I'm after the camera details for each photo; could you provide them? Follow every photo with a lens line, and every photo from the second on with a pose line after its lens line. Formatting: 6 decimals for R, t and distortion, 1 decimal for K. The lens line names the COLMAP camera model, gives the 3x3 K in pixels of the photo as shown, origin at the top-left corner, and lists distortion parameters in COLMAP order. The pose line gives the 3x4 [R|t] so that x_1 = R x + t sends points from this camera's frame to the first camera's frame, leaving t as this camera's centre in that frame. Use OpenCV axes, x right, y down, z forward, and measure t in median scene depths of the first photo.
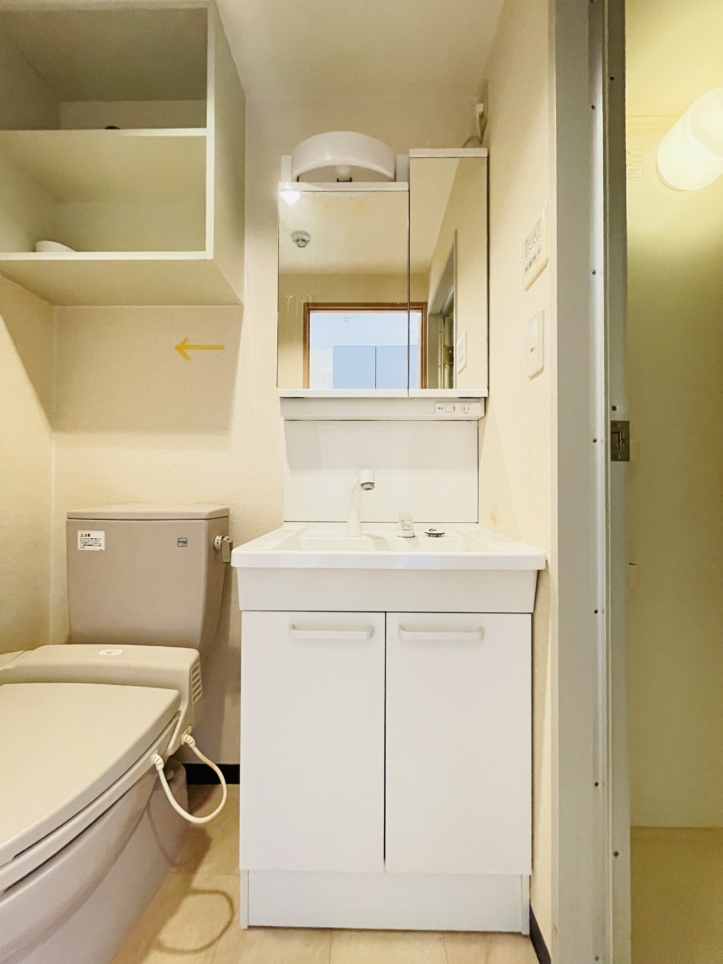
lens RADIAL K [[390.3, 0, 362.8], [0, 390.3, 482.7], [0, 0, 1]] dist [-0.003763, -0.000601]
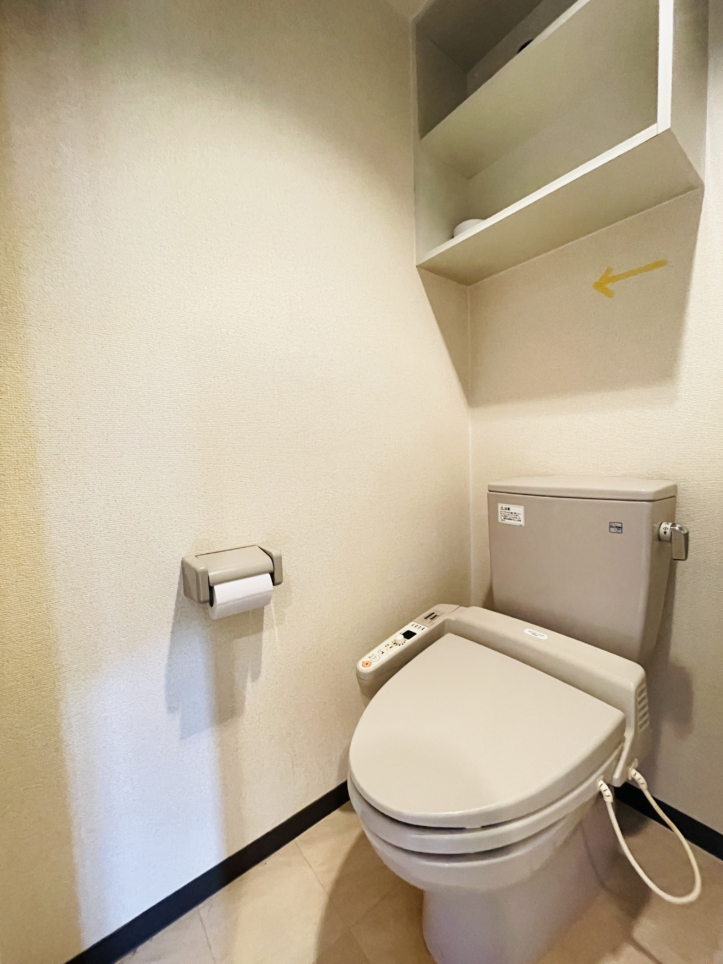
lens RADIAL K [[390.3, 0, 358.7], [0, 390.3, 483.7], [0, 0, 1]] dist [-0.003763, -0.000601]
pose [[0.623306, 0.033738, -0.781250, -0.166118], [0.047584, 0.995581, 0.080958, -0.028579], [0.780529, -0.087637, 0.618946, 0.089796]]
